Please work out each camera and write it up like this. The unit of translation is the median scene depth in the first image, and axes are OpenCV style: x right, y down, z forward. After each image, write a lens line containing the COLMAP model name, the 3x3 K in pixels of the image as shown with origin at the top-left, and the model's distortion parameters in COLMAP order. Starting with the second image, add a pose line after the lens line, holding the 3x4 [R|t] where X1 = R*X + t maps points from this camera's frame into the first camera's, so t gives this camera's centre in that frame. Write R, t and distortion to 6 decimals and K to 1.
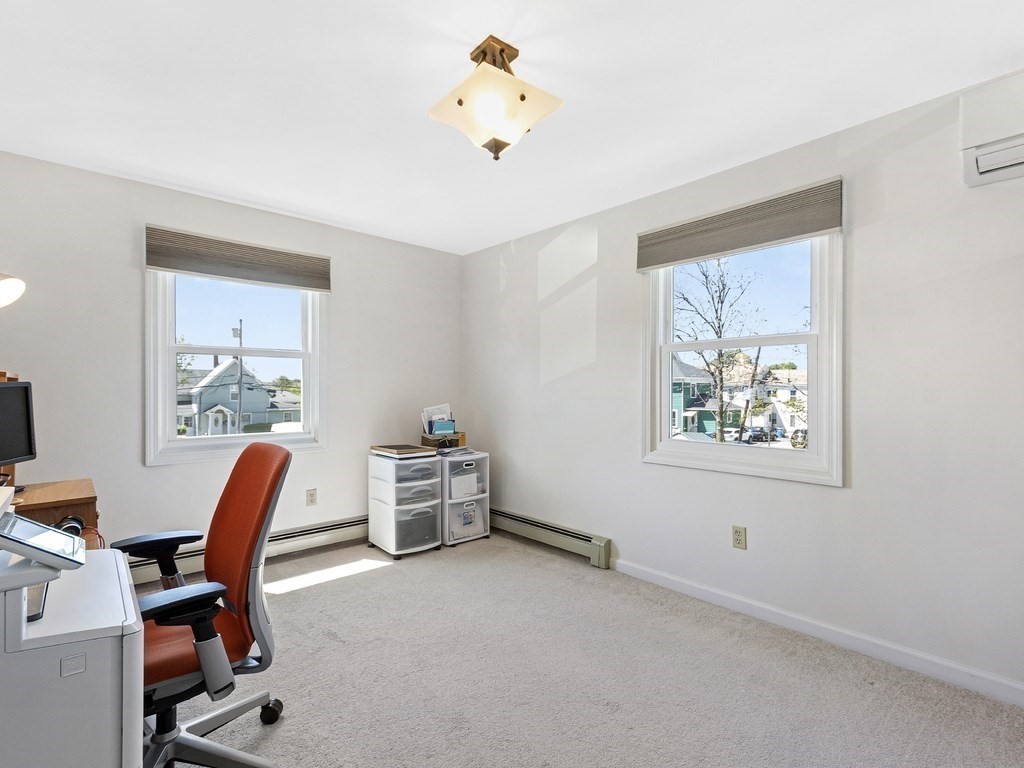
lens RADIAL K [[504.9, 0, 514.2], [0, 504.9, 379.3], [0, 0, 1]] dist [0.002167, -0.001748]
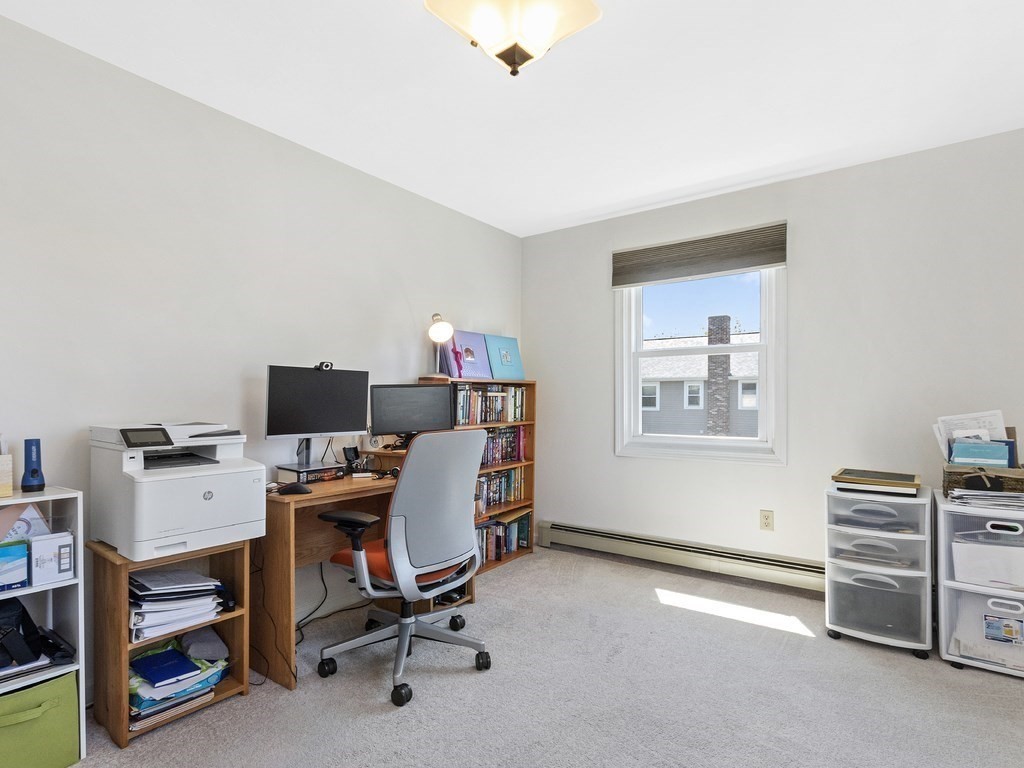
lens RADIAL K [[546.9, 0, 520.0], [0, 546.9, 392.2], [0, 0, 1]] dist [-0.000714, -0.000929]
pose [[0.189070, -0.018261, -0.981794, 0.389751], [0.020965, 0.999674, -0.014556, 0.029855], [0.981740, -0.017832, 0.189391, 0.432255]]
